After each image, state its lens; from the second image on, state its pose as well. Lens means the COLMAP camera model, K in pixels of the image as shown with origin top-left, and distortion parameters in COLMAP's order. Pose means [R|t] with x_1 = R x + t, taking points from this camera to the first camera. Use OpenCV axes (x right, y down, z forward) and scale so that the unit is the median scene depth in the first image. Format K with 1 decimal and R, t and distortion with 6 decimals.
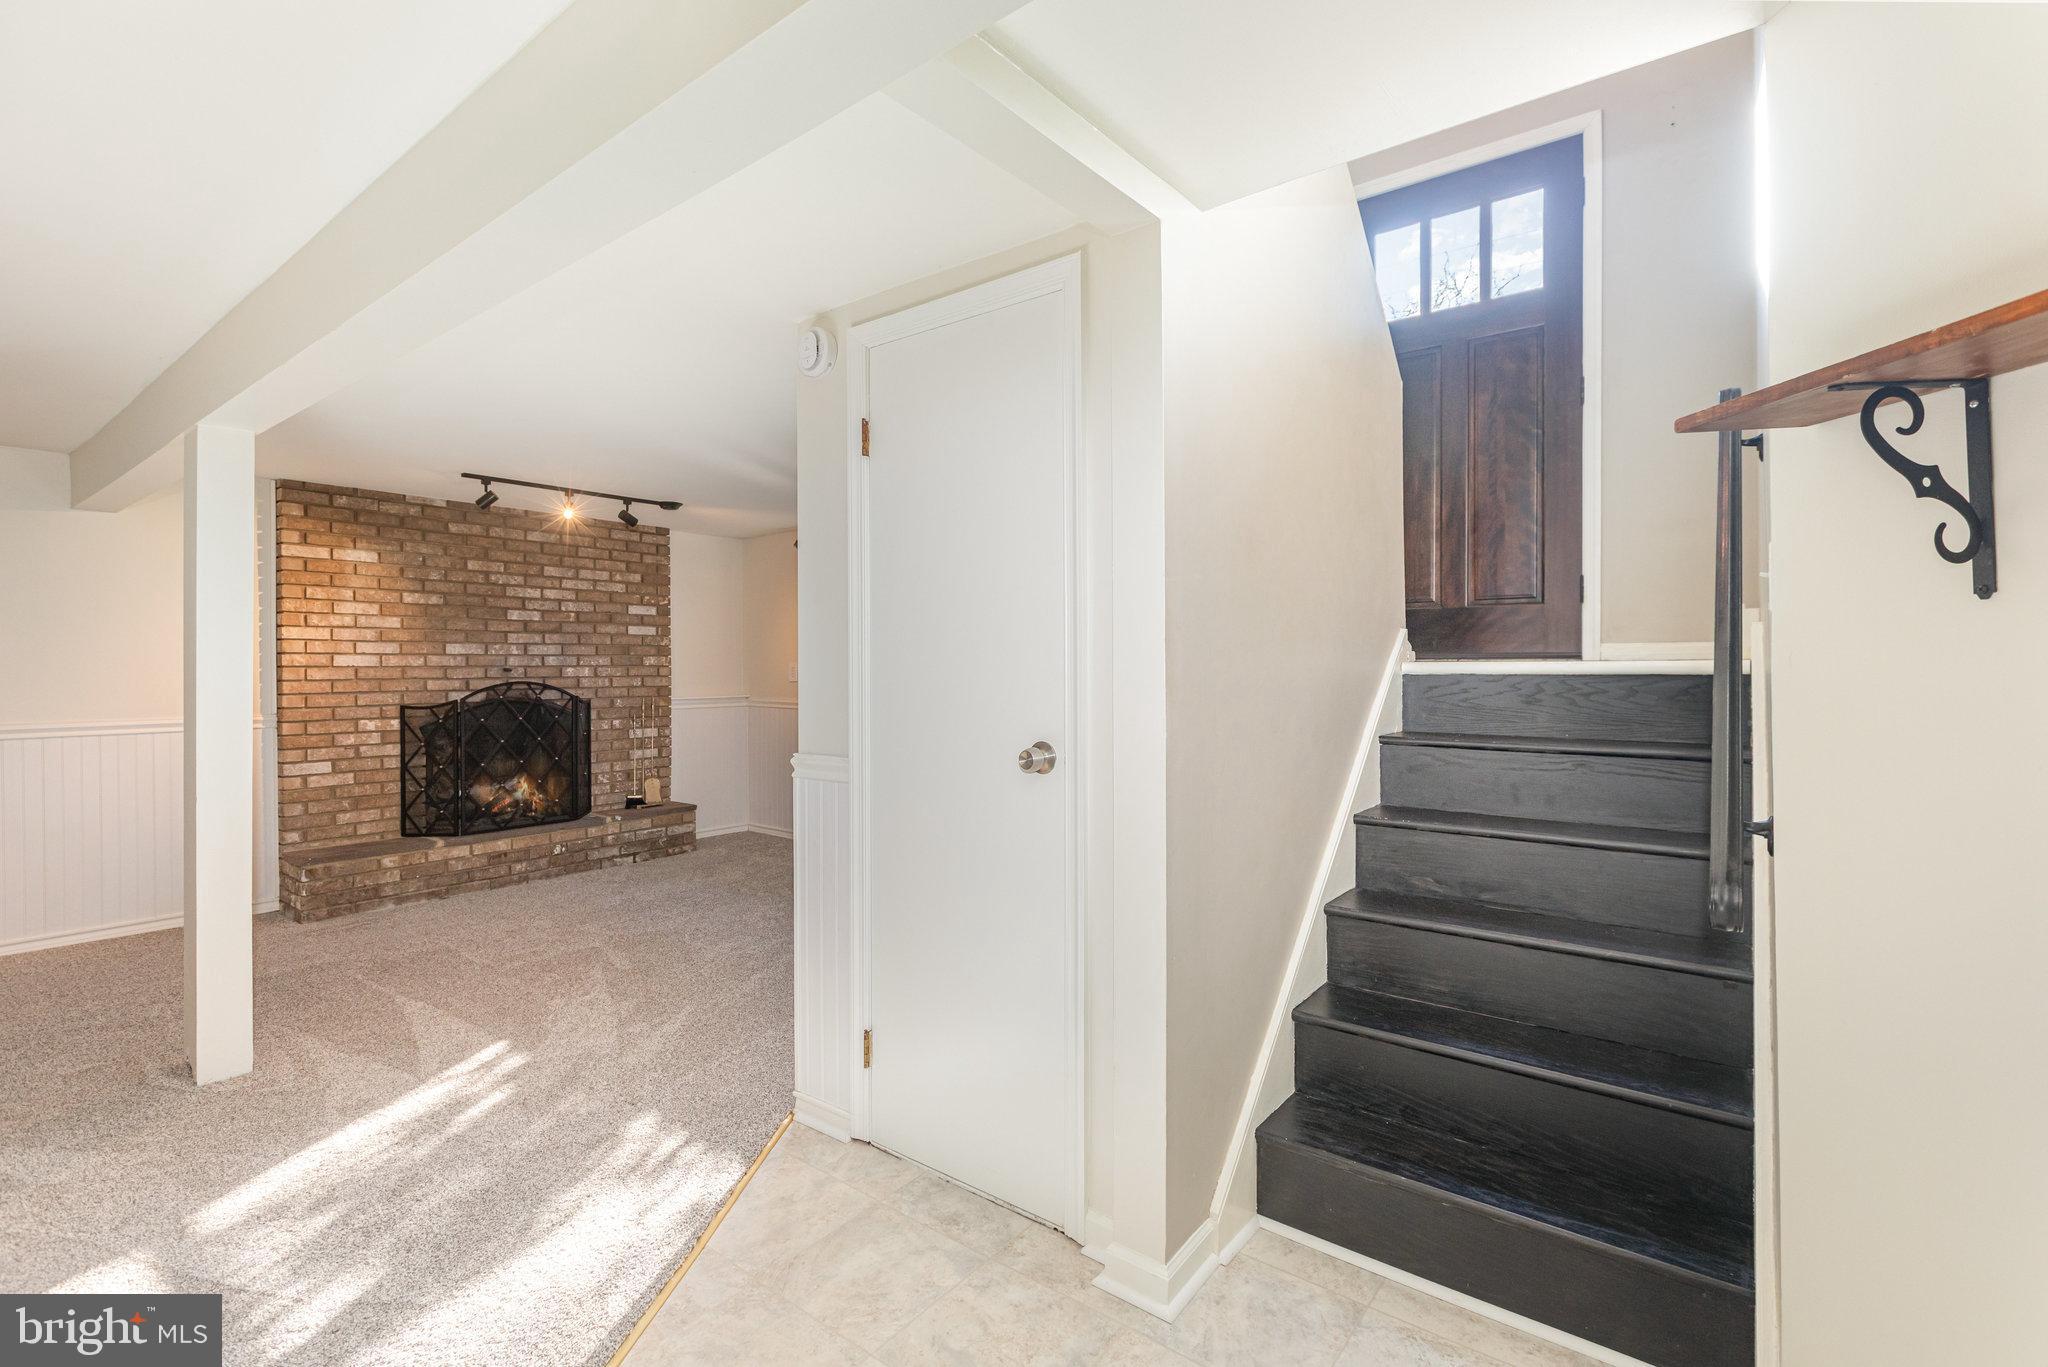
lens RADIAL K [[930.2, 0, 1022.7], [0, 930.2, 673.0], [0, 0, 1]] dist [-0.003367, -0.002974]
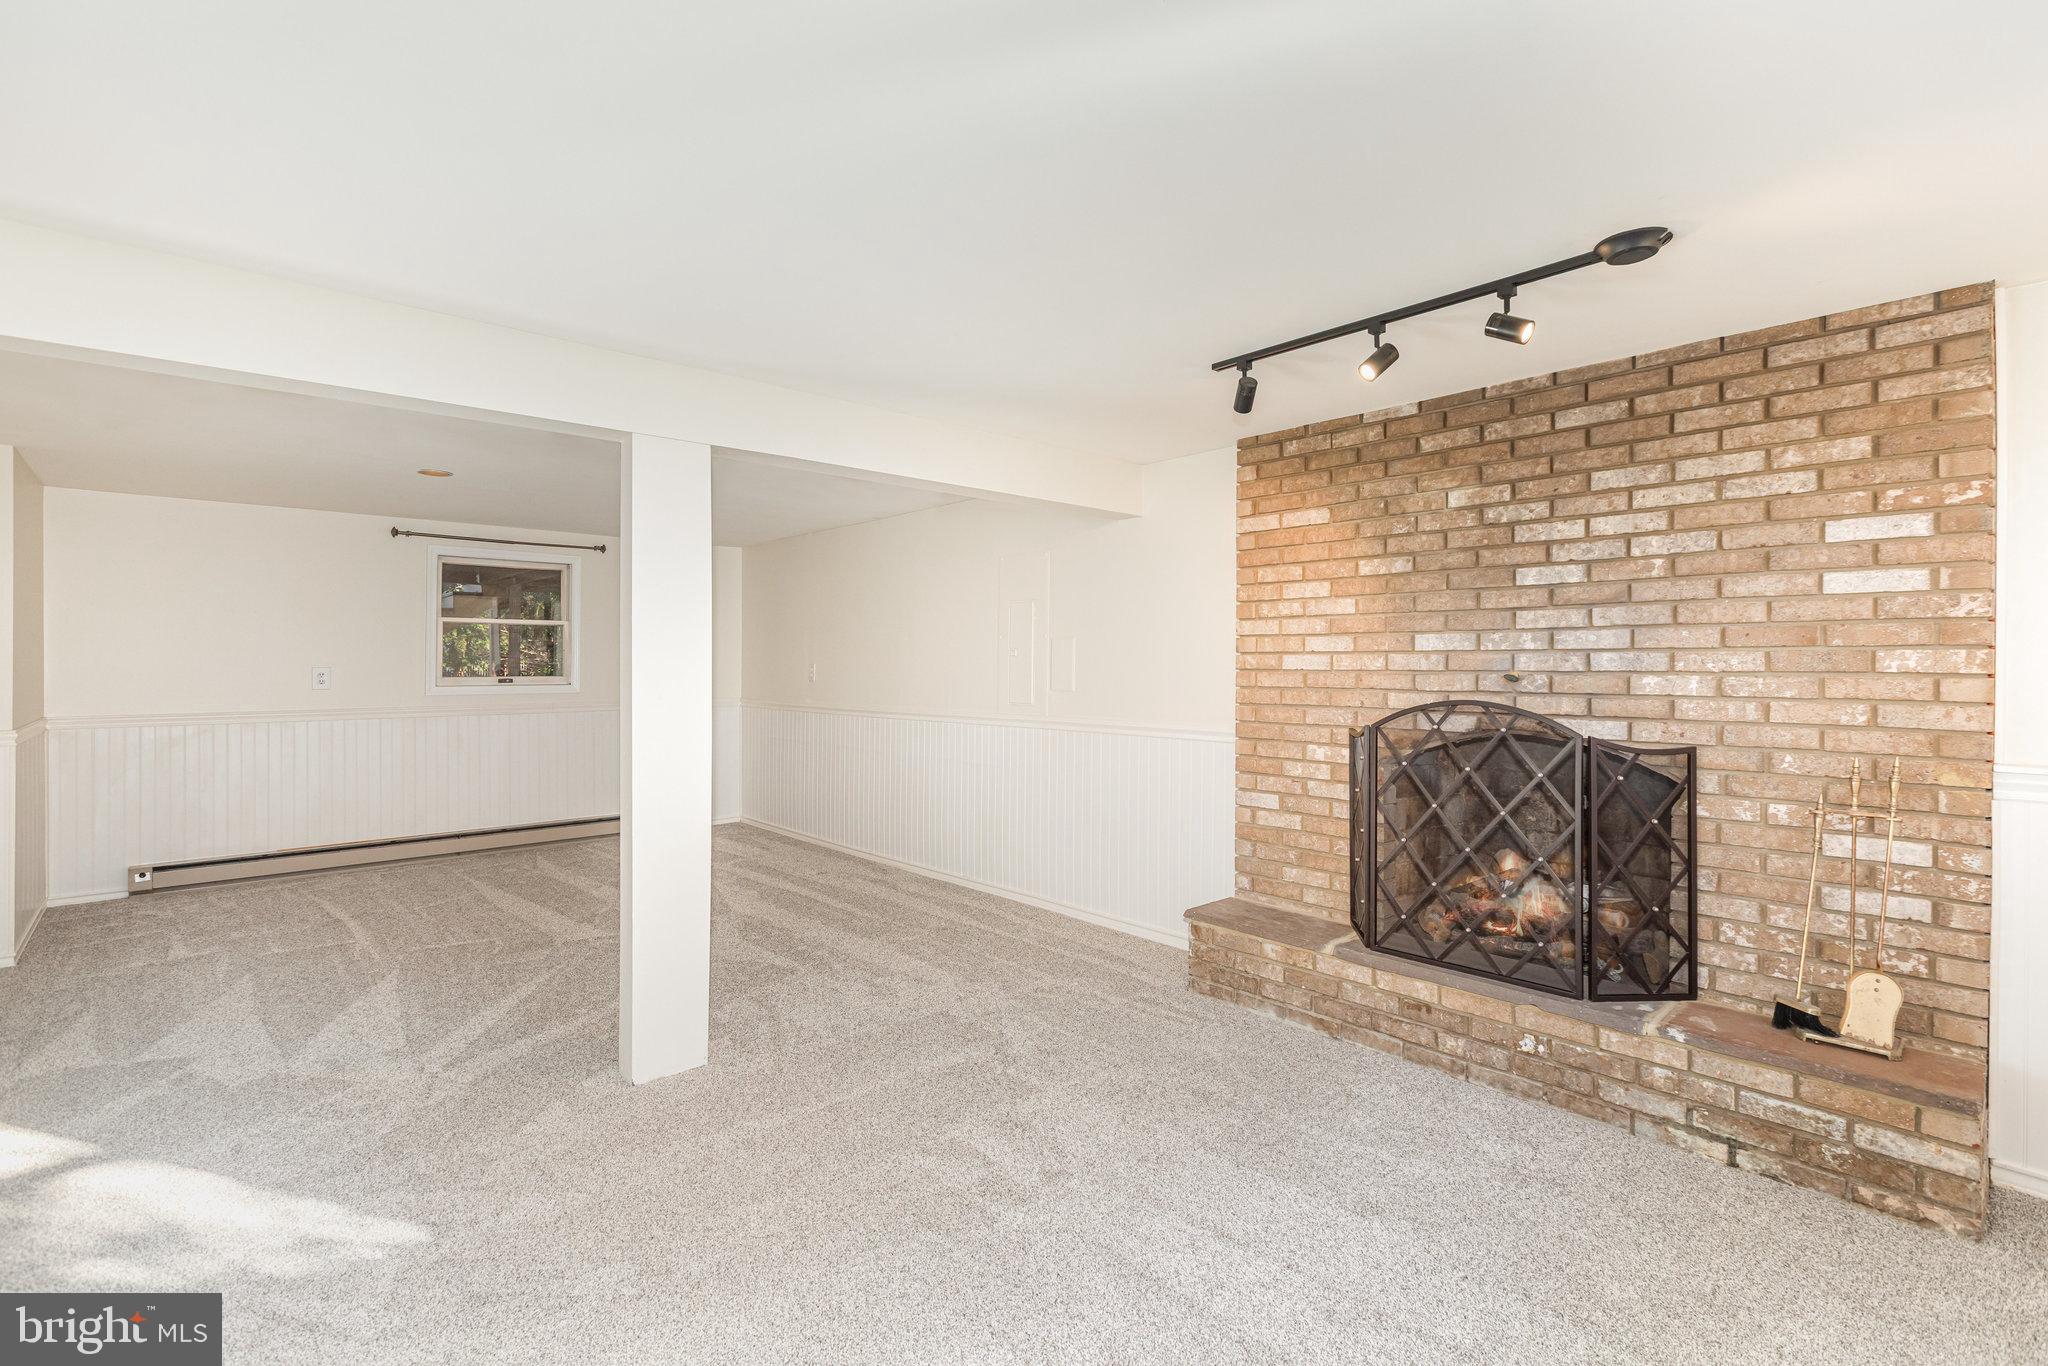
lens RADIAL K [[930.2, 0, 1053.2], [0, 930.2, 660.2], [0, 0, 1]] dist [-0.003367, -0.002974]
pose [[-0.186092, -0.000005, -0.982532, 0.030513], [-0.007394, 0.999972, 0.001396, -0.012400], [0.982505, 0.007525, -0.186086, 0.816470]]
